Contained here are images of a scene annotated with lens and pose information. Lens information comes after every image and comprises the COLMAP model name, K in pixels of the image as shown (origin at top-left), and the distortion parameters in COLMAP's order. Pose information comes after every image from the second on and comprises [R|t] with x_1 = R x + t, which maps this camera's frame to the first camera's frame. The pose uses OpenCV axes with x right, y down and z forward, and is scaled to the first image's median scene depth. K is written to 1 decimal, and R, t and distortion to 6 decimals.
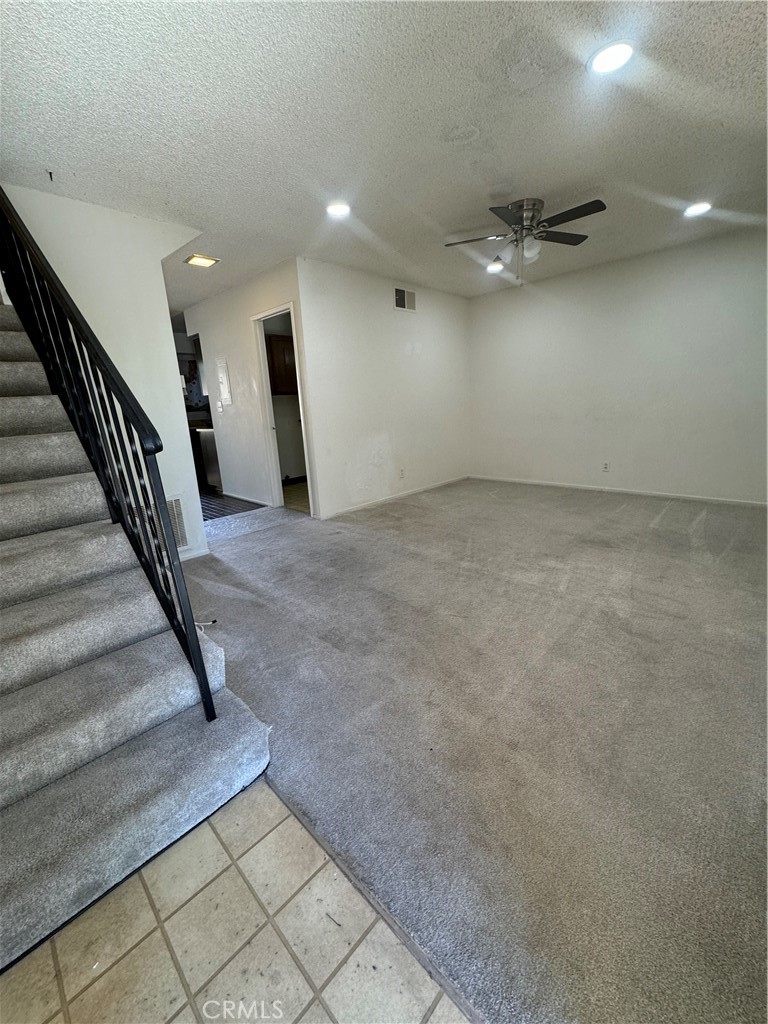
lens RADIAL K [[410.6, 0, 384.0], [0, 410.6, 510.9], [0, 0, 1]] dist [-0.002127, 0.000318]
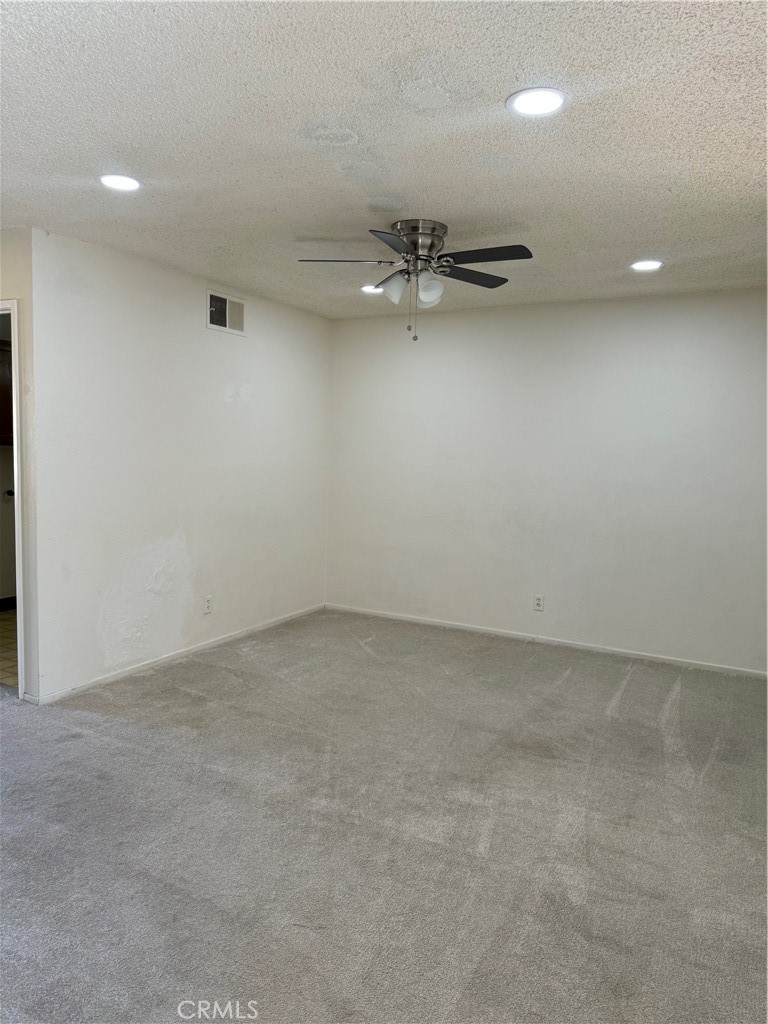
lens RADIAL K [[728.3, 0, 381.9], [0, 728.3, 515.9], [0, 0, 1]] dist [0.029524, -0.032643]
pose [[0.958892, 0.052969, 0.278784, -0.019075], [-0.006786, 0.986424, -0.164079, -0.094602], [-0.283690, 0.155443, 0.946233, -0.022638]]
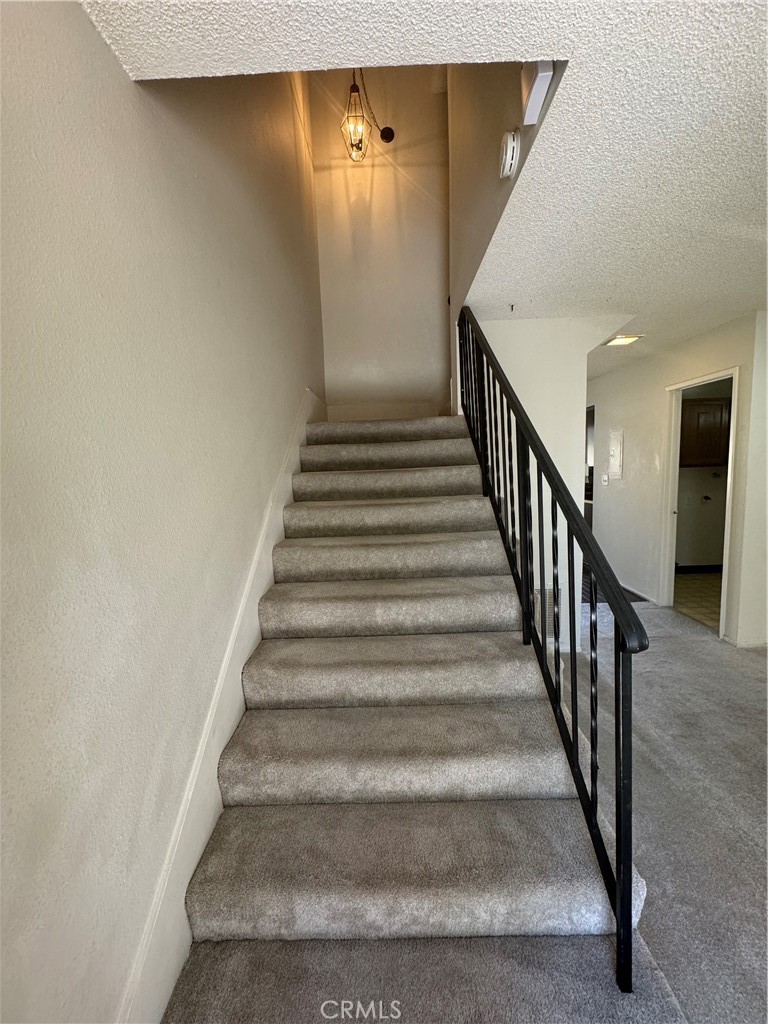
lens RADIAL K [[410.6, 0, 381.9], [0, 410.6, 511.2], [0, 0, 1]] dist [-0.002127, 0.000318]
pose [[0.683009, 0.103923, -0.722979, -0.126061], [-0.187643, 0.981571, -0.036175, -0.106405], [0.705895, 0.160370, 0.689923, 0.017782]]
